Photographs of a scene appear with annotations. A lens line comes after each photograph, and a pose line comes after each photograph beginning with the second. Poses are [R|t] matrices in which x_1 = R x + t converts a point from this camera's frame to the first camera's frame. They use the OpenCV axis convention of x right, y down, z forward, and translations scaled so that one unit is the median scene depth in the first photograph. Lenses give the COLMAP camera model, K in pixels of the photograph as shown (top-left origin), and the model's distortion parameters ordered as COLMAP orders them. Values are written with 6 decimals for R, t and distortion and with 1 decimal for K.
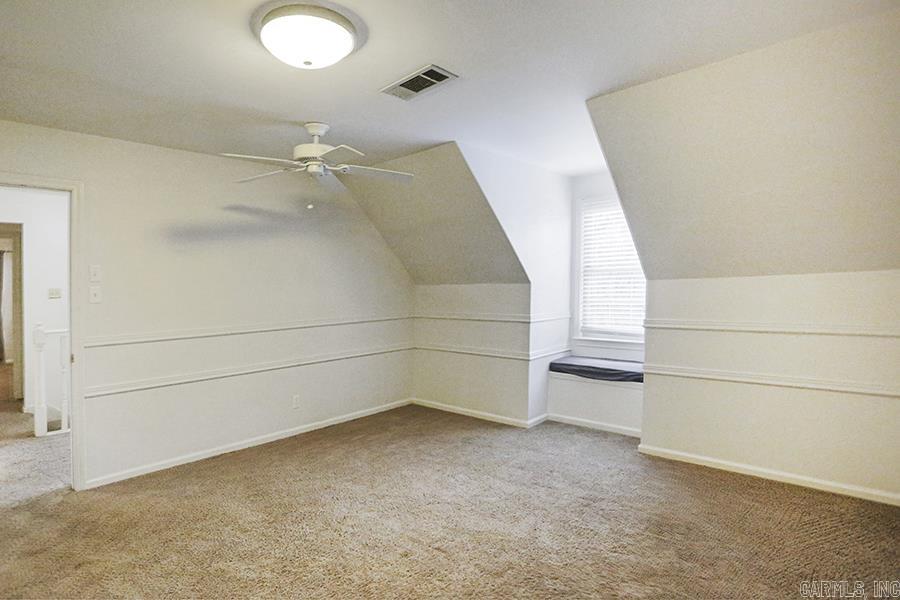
lens RADIAL K [[471.2, 0, 454.5], [0, 471.2, 289.7], [0, 0, 1]] dist [-0.040780, 0.000276]
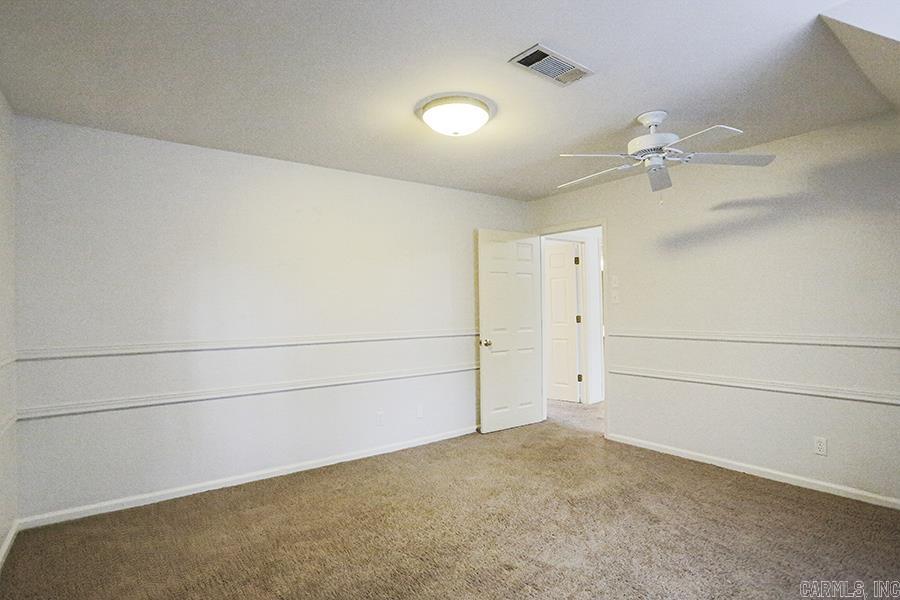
lens RADIAL K [[471.2, 0, 454.5], [0, 471.2, 289.7], [0, 0, 1]] dist [-0.040780, 0.000276]
pose [[-0.176969, -0.005440, -0.984201, 0.653573], [0.004218, 0.999971, -0.006285, -0.005232], [0.984207, -0.005263, -0.176941, 0.785659]]
